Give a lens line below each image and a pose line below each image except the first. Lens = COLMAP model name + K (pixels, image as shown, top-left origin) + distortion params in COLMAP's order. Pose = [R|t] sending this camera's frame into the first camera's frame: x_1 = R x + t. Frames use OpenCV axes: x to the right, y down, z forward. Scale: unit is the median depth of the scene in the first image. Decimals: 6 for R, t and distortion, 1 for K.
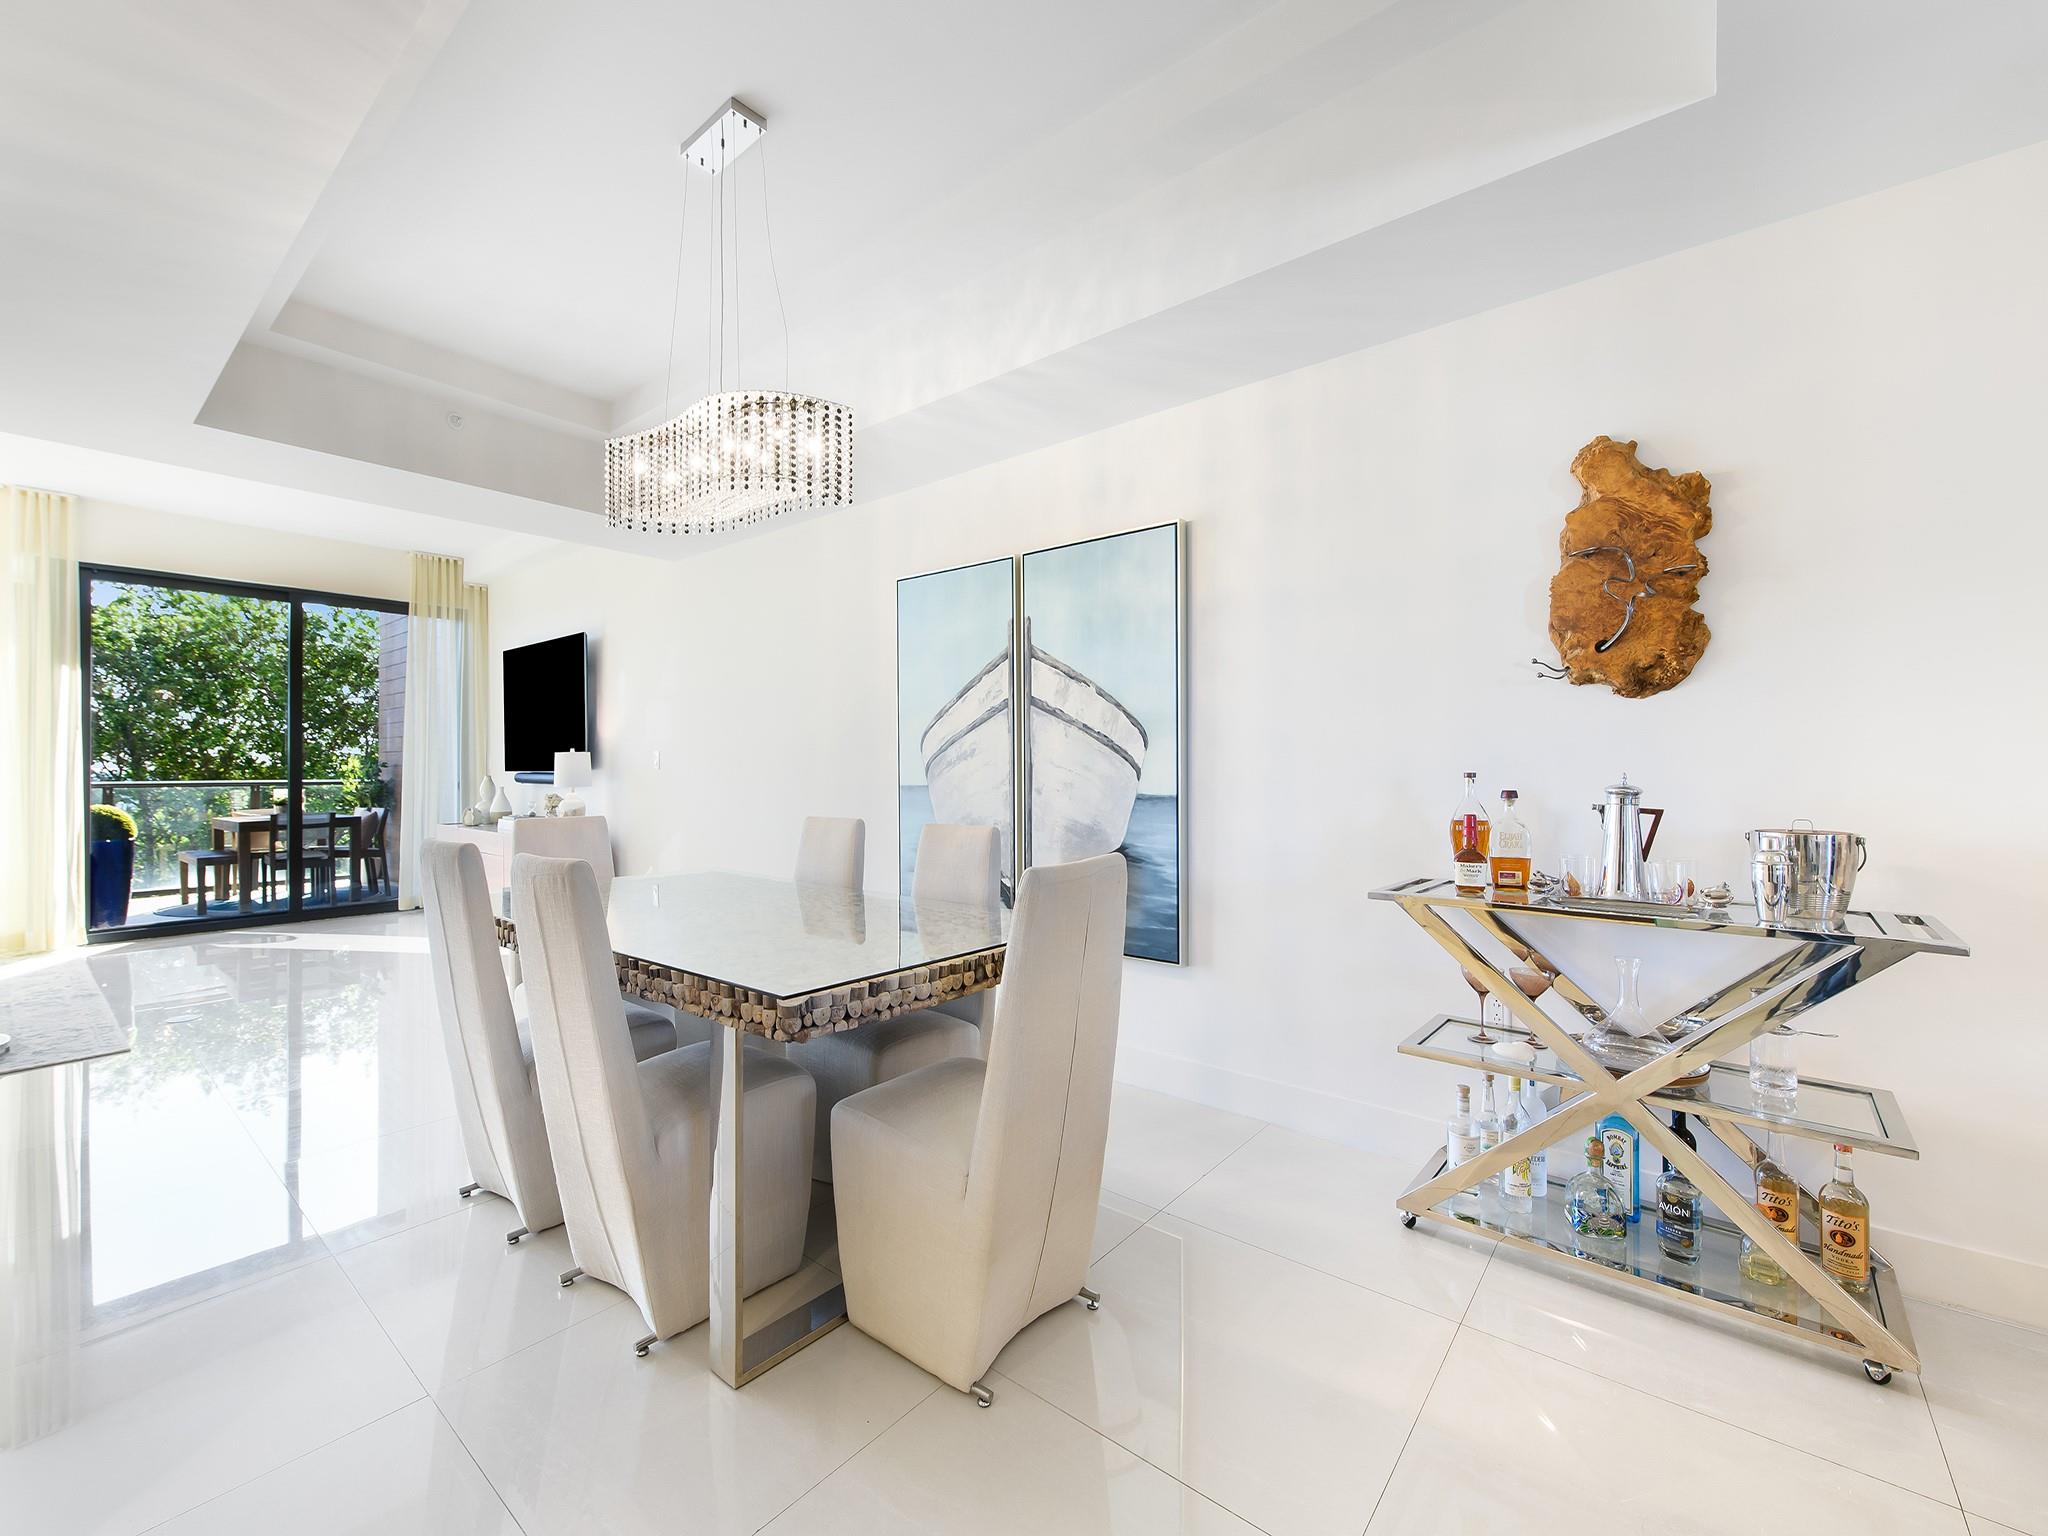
lens RADIAL K [[840.5, 0, 1017.4], [0, 840.5, 764.9], [0, 0, 1]] dist [0.003659, -0.000082]
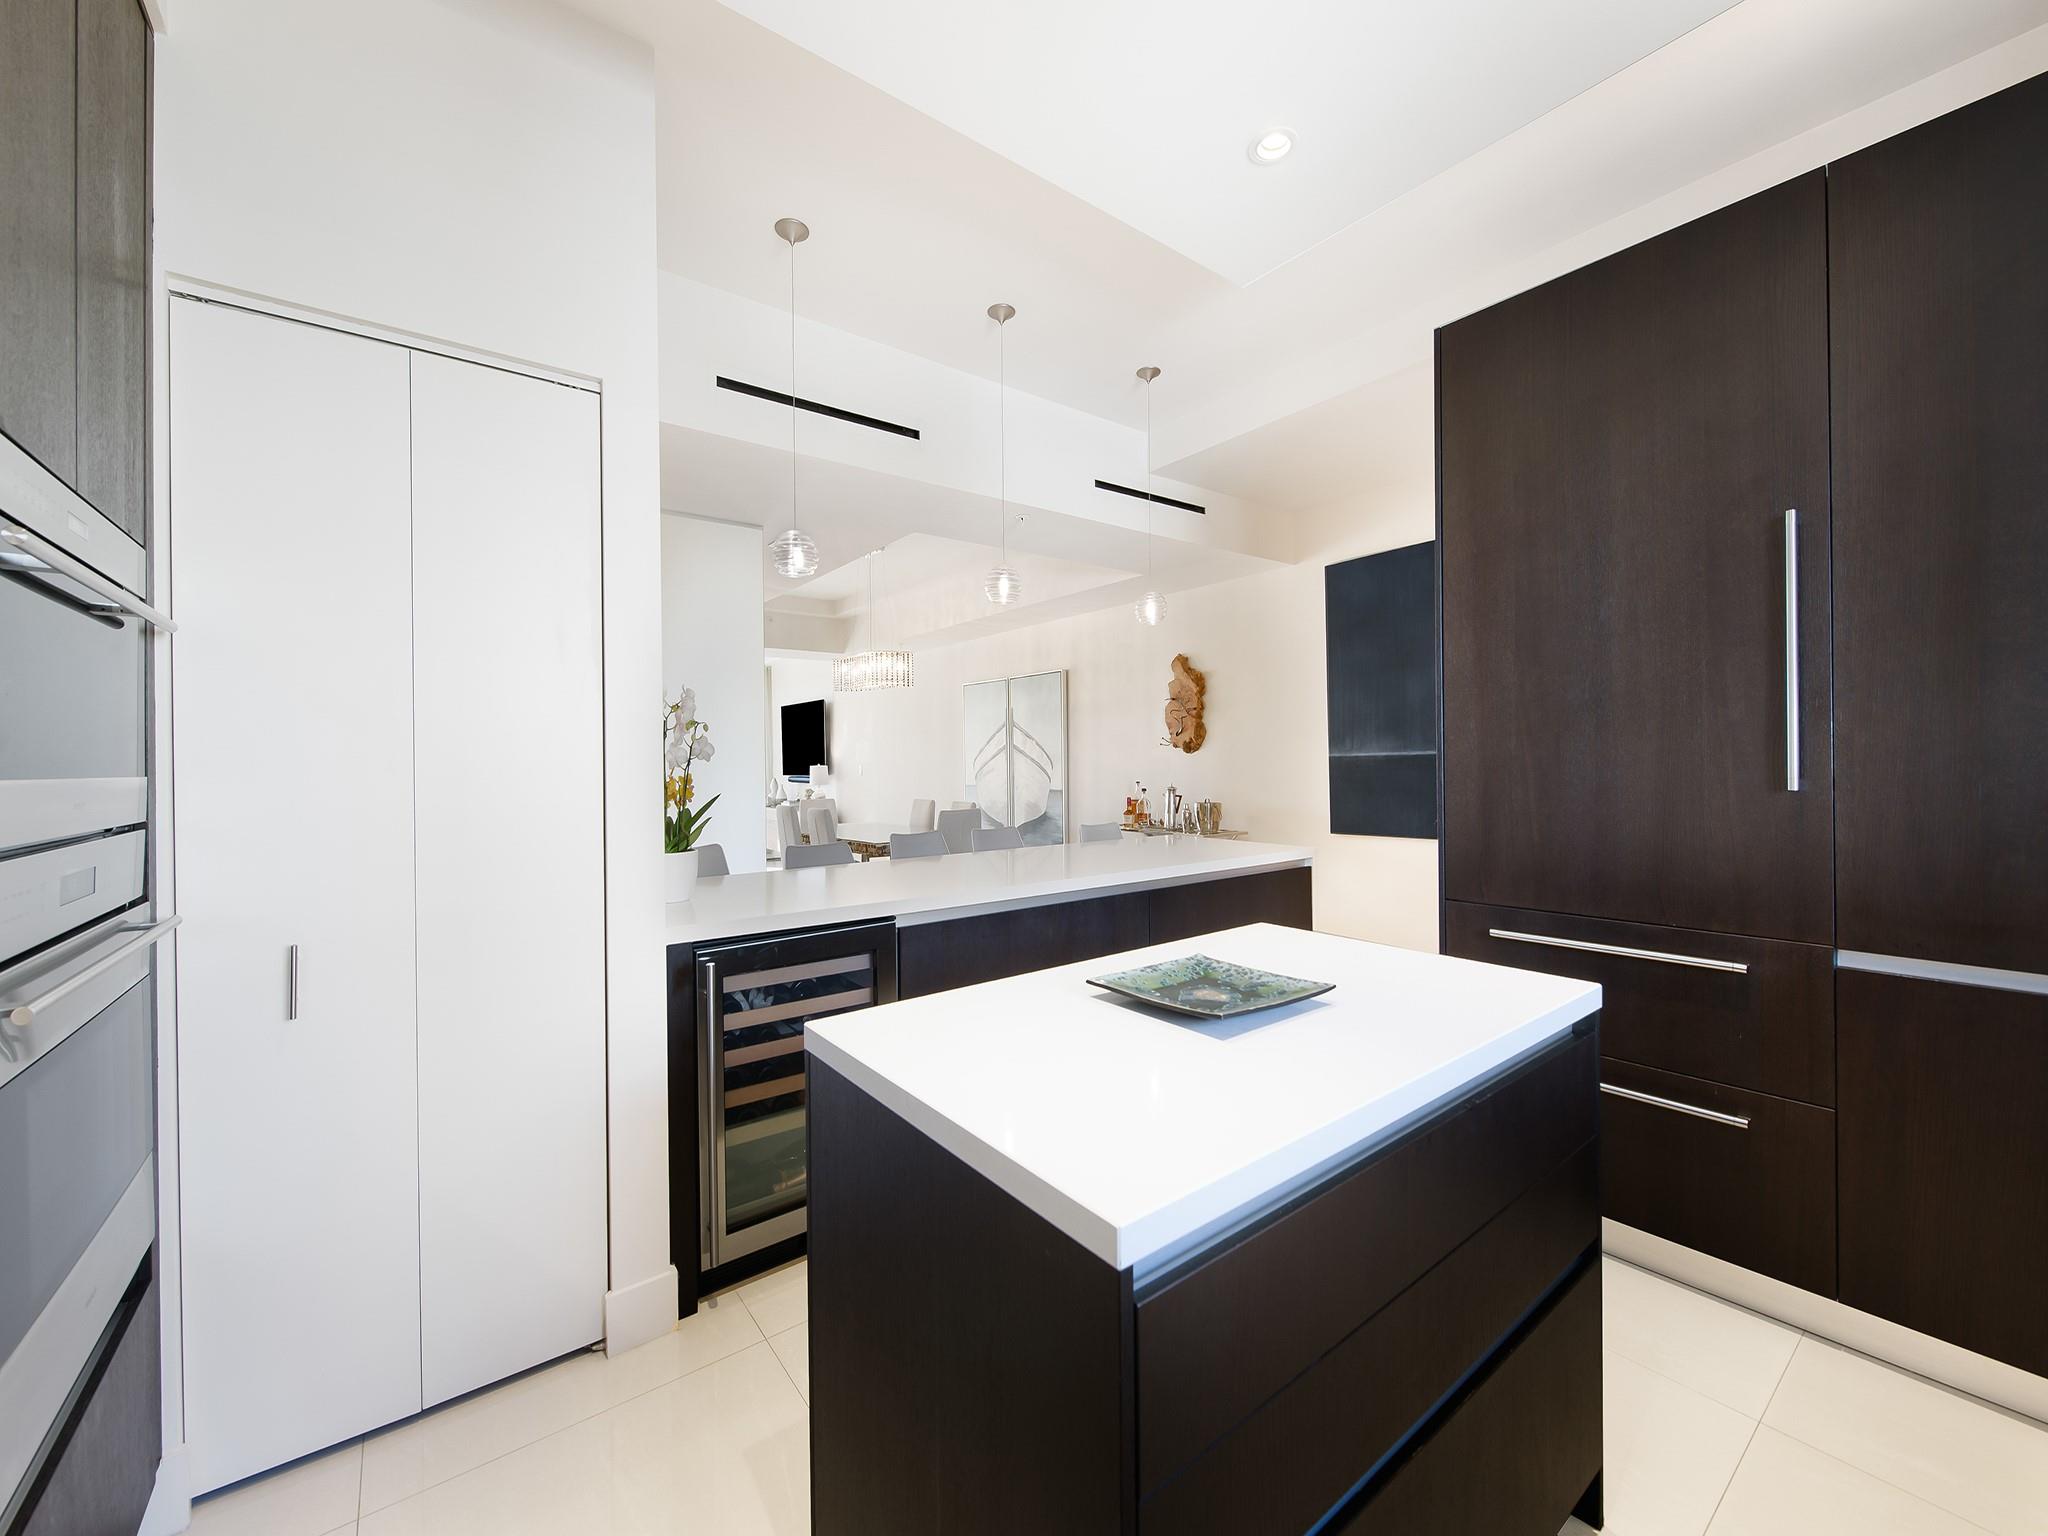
lens RADIAL K [[806.0, 0, 1024.0], [0, 806.0, 768.0], [0, 0, 1]] dist [-0.000230, -0.000016]
pose [[0.973995, -0.004960, -0.226515, 0.529495], [0.007268, 0.999930, 0.009354, -0.040168], [0.226453, -0.010757, 0.973963, -1.059839]]
